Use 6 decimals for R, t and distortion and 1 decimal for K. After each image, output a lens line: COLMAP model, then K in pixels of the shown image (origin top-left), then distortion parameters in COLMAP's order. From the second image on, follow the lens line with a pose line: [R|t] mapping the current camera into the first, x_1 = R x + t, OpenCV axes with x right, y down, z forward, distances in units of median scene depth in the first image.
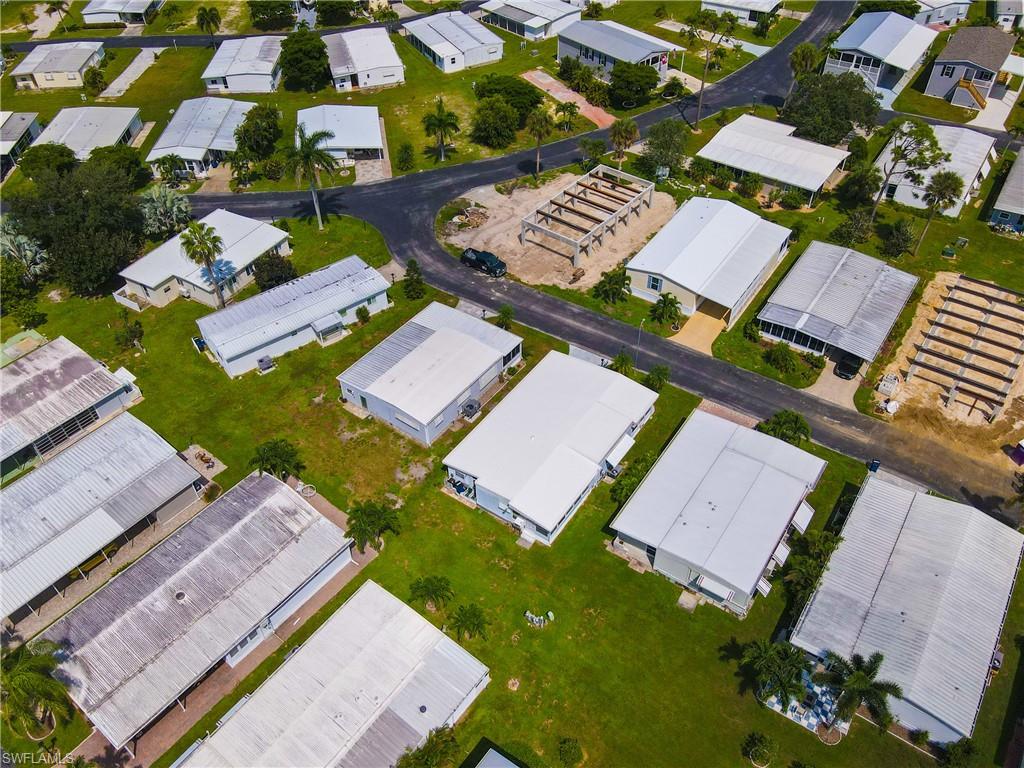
lens RADIAL K [[746.3, 0, 503.0], [0, 746.3, 384.7], [0, 0, 1]] dist [-0.004362, 0.039616]
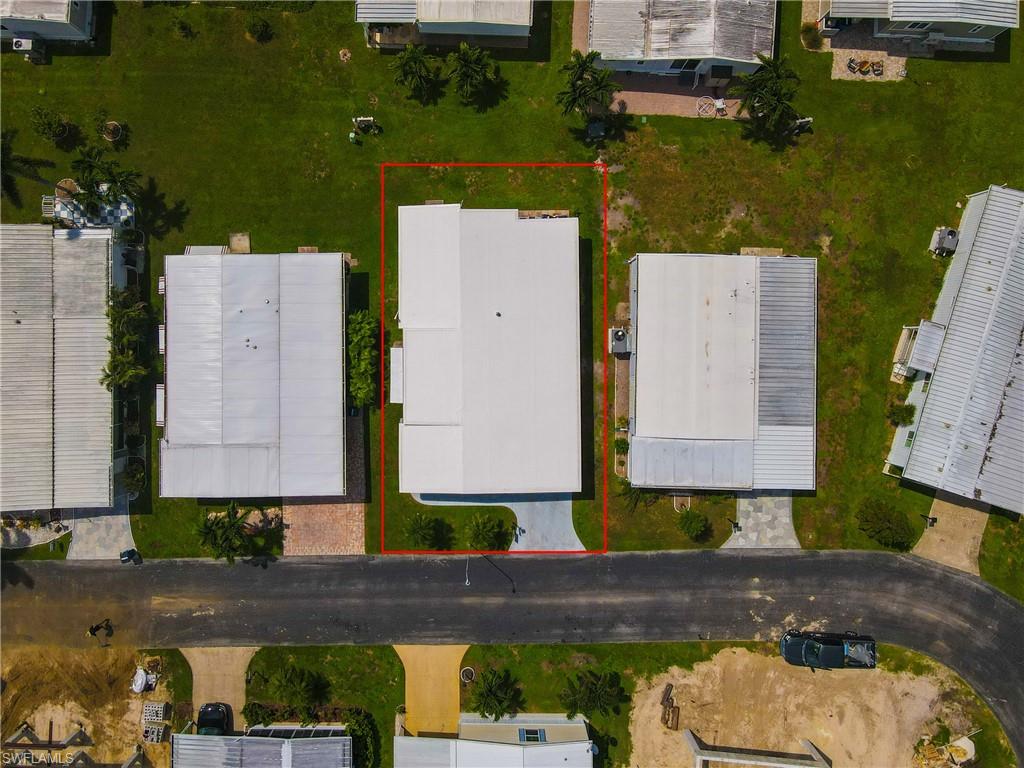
lens RADIAL K [[746.3, 0, 503.0], [0, 746.3, 384.7], [0, 0, 1]] dist [-0.004362, 0.039616]
pose [[-0.811852, 0.582708, 0.036720, 0.044022], [-0.377408, -0.571727, 0.728486, -0.450120], [0.445488, 0.577564, 0.684076, 0.483167]]
